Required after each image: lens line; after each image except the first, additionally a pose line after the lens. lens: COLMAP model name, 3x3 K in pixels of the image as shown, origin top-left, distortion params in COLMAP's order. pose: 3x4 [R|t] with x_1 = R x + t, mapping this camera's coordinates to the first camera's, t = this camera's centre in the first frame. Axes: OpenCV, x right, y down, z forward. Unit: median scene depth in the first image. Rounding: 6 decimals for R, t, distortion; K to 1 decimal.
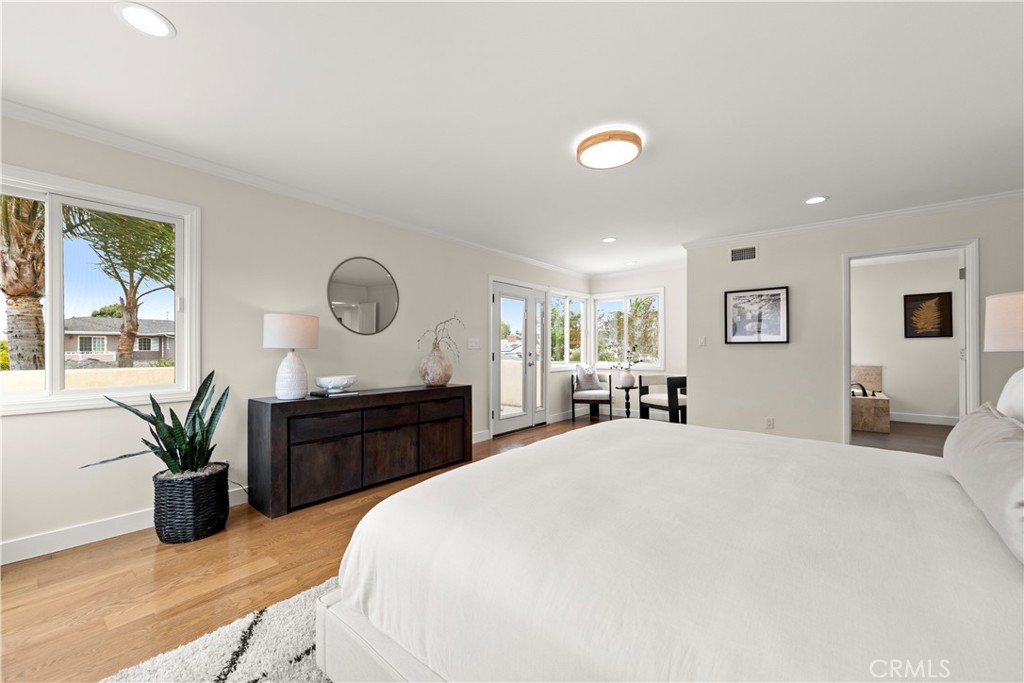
lens RADIAL K [[402.6, 0, 512.8], [0, 402.6, 344.2], [0, 0, 1]] dist [-0.000062, -0.000046]
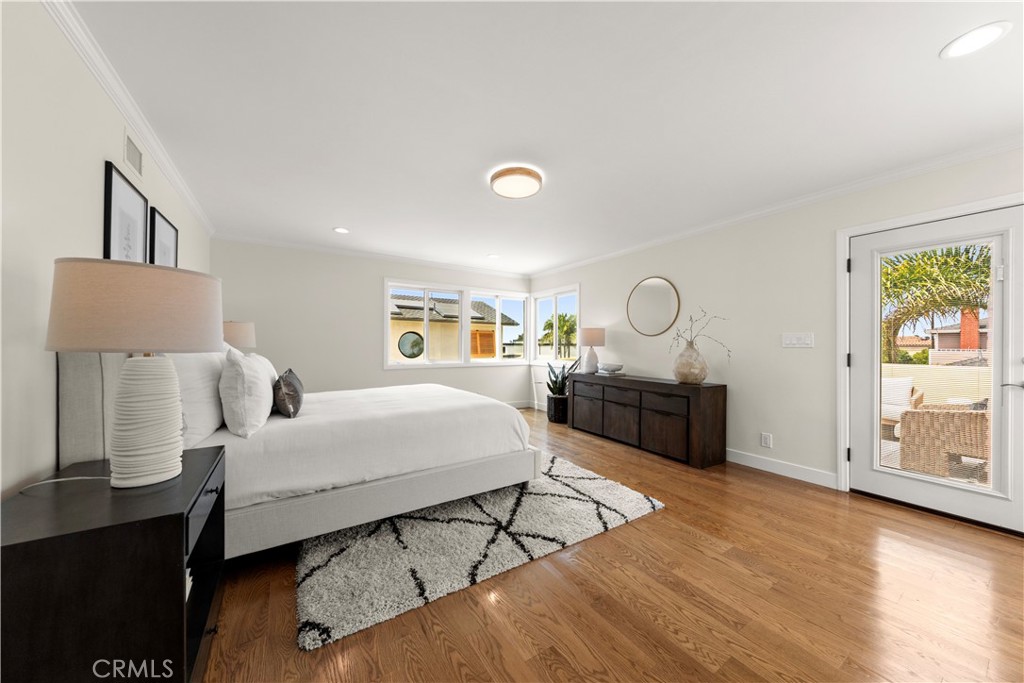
lens RADIAL K [[342.2, 0, 510.7], [0, 342.2, 344.7], [0, 0, 1]] dist [-0.003689, -0.000303]
pose [[-0.316738, 0.000392, -0.948513, 0.831912], [0.006008, 0.999981, -0.001593, 0.005364], [0.948494, -0.006203, -0.316734, 0.913767]]
